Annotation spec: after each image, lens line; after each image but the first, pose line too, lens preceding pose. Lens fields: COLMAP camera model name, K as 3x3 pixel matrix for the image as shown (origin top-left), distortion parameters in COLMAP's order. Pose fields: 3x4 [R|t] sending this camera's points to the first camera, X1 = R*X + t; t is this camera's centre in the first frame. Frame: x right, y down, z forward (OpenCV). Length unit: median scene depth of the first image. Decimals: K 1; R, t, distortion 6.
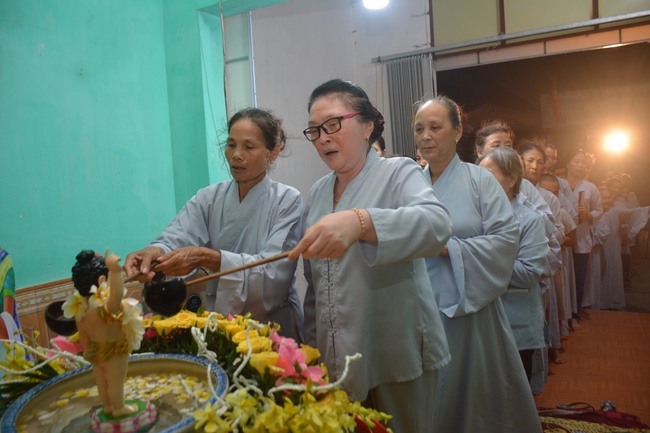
lens RADIAL K [[512.3, 0, 324.8], [0, 512.3, 223.1], [0, 0, 1]] dist [-0.132040, 0.073845]
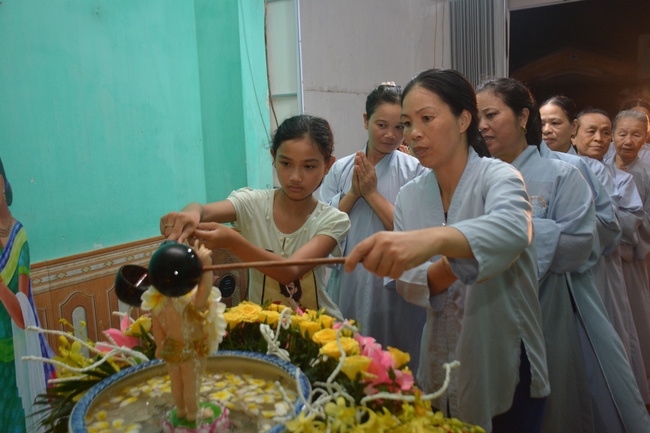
lens RADIAL K [[601.4, 0, 324.2], [0, 601.4, 227.6], [0, 0, 1]] dist [-0.022698, 0.000000]
pose [[0.998370, 0.031722, -0.047449, -0.104520], [-0.028293, 0.997056, 0.071269, -0.043927], [0.049570, -0.069811, 0.996328, -0.060820]]
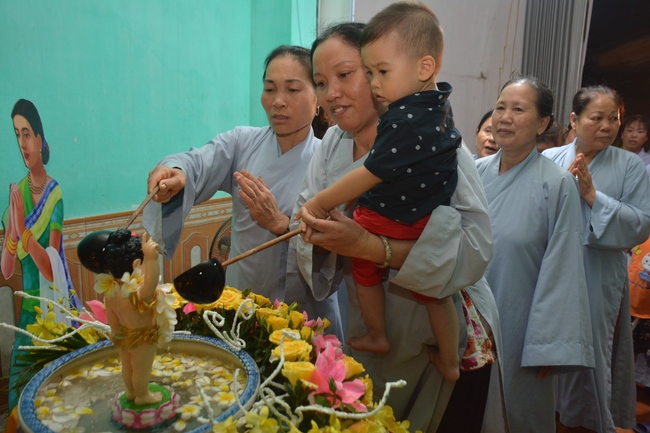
lens RADIAL K [[601.4, 0, 323.2], [0, 601.4, 221.6], [0, 0, 1]] dist [-0.022698, 0.000000]
pose [[0.977811, 0.127696, -0.166071, 0.055733], [-0.107440, 0.986229, 0.125737, -0.107904], [0.179840, -0.105105, 0.978065, -0.015619]]
